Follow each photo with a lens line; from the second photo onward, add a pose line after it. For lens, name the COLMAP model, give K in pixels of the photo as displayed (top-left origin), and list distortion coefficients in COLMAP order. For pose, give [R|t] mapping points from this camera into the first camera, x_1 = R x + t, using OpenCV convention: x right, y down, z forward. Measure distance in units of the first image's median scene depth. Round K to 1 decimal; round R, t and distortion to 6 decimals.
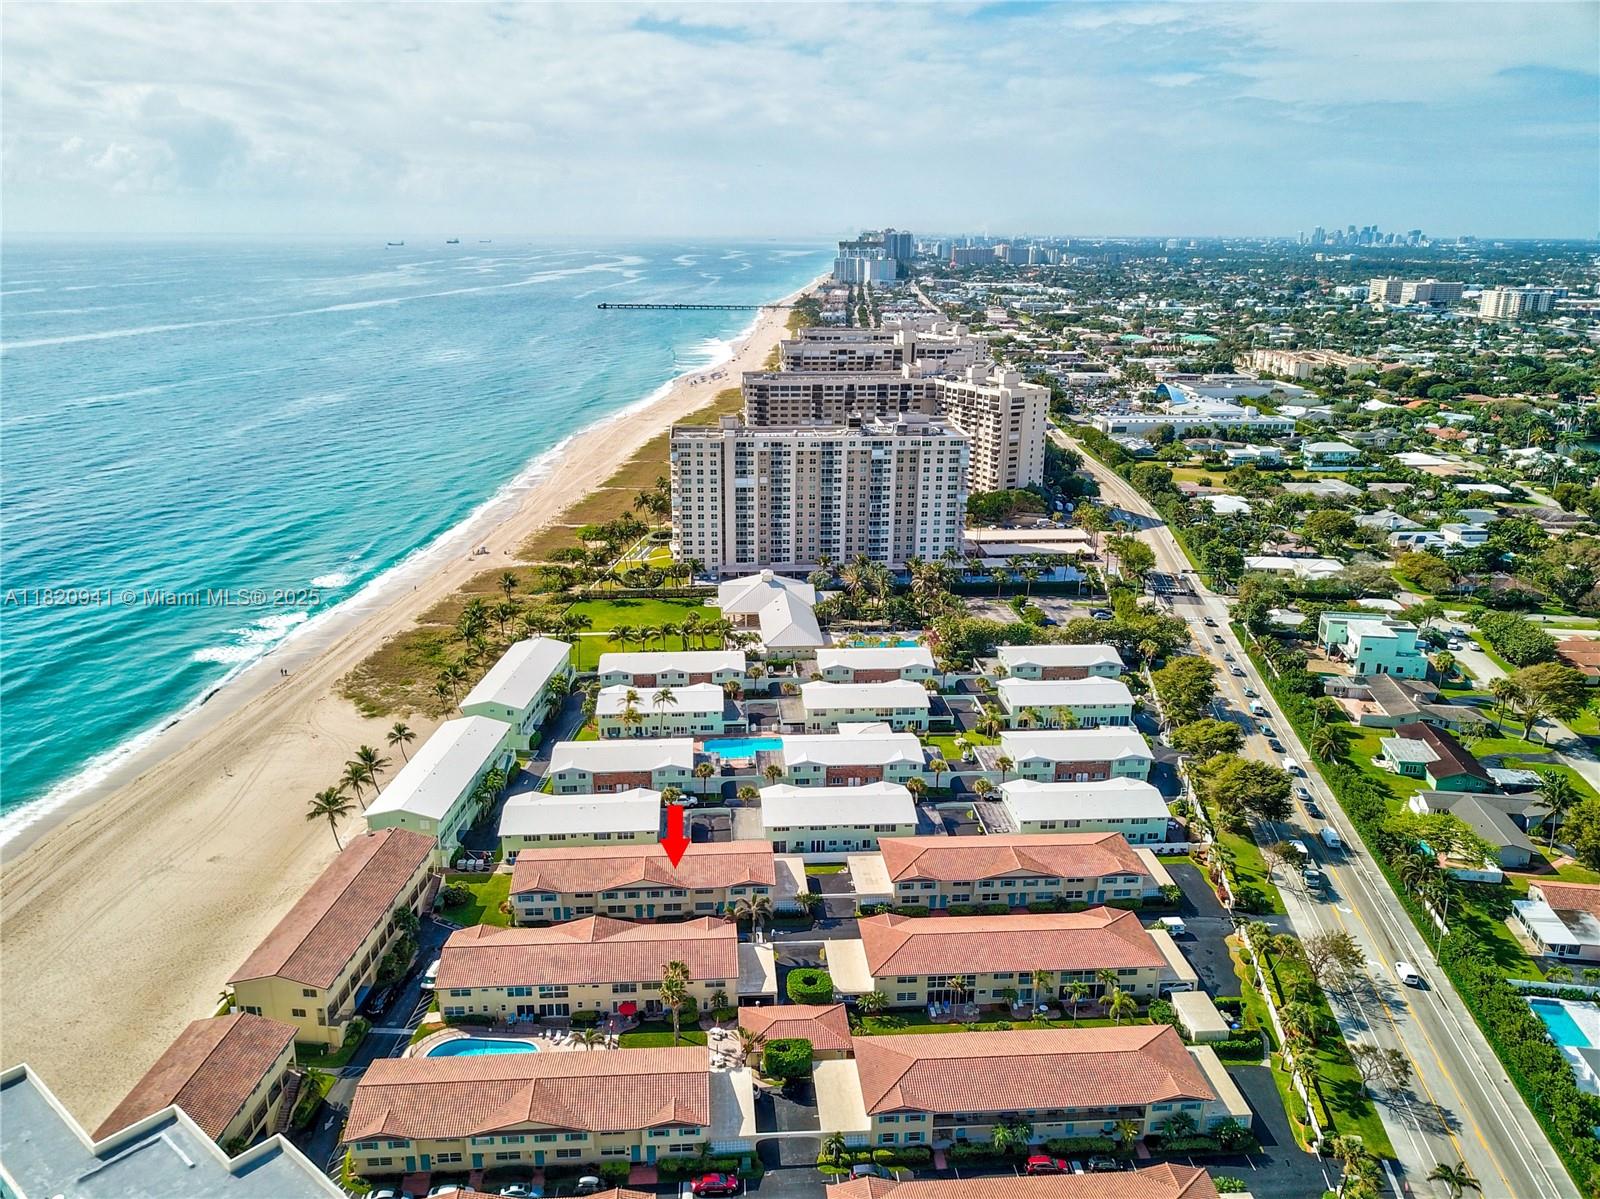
lens RADIAL K [[1222.4, 0, 783.0], [0, 1222.4, 594.2], [0, 0, 1]] dist [0.041008, -0.011974]
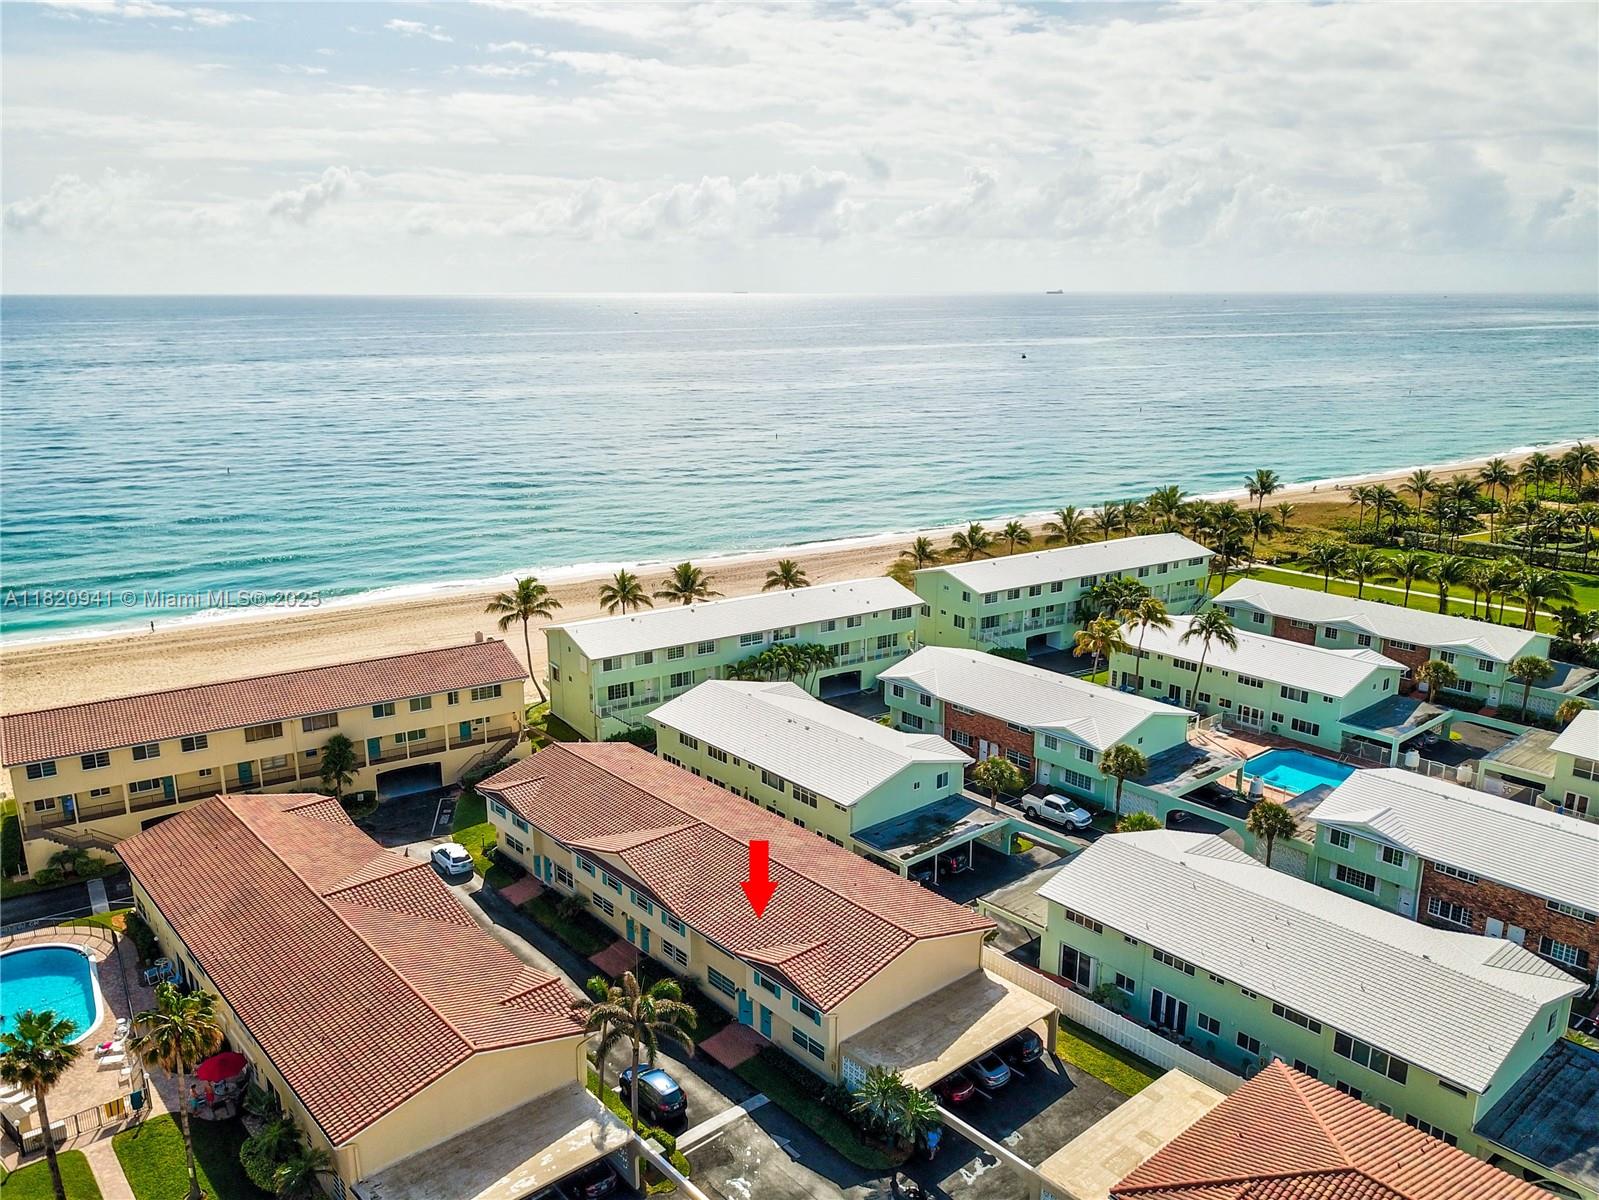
lens RADIAL K [[1221.6, 0, 782.5], [0, 1221.6, 594.7], [0, 0, 1]] dist [0.041008, -0.011974]
pose [[0.598185, 0.190641, -0.778351, 0.118928], [-0.224223, 0.972312, 0.065826, 0.052770], [0.769350, 0.135148, 0.624368, 0.386537]]
